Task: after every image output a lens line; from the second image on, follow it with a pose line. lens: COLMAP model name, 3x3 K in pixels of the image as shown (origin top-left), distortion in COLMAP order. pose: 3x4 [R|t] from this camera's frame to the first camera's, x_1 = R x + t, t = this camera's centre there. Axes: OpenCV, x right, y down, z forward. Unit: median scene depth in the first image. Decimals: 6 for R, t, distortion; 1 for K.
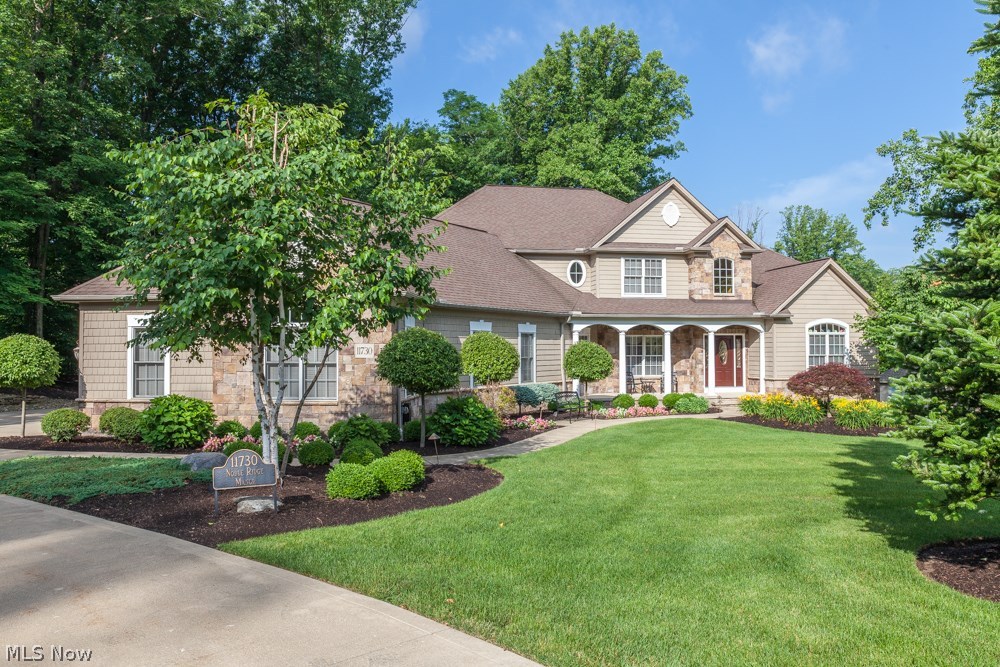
lens RADIAL K [[716.3, 0, 501.0], [0, 716.3, 330.4], [0, 0, 1]] dist [-0.051336, 0.001819]
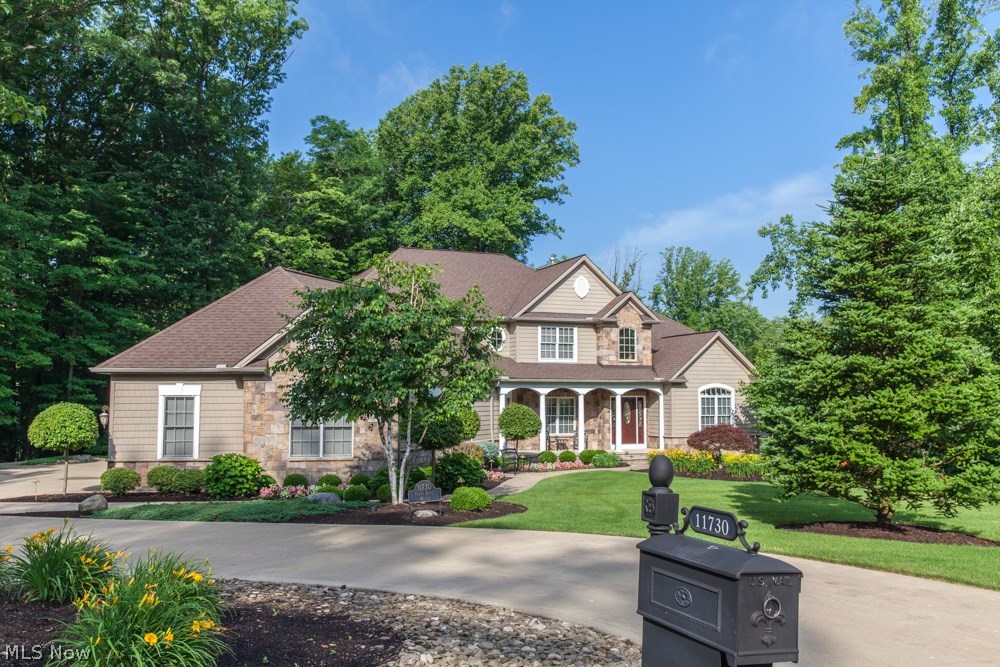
lens RADIAL K [[896.8, 0, 498.6], [0, 896.8, 337.9], [0, 0, 1]] dist [0.029369, -0.004432]
pose [[0.978796, 0.016307, 0.204185, -0.172492], [-0.007820, 0.999074, -0.042300, -0.024919], [-0.204686, 0.039806, 0.978018, -0.333201]]
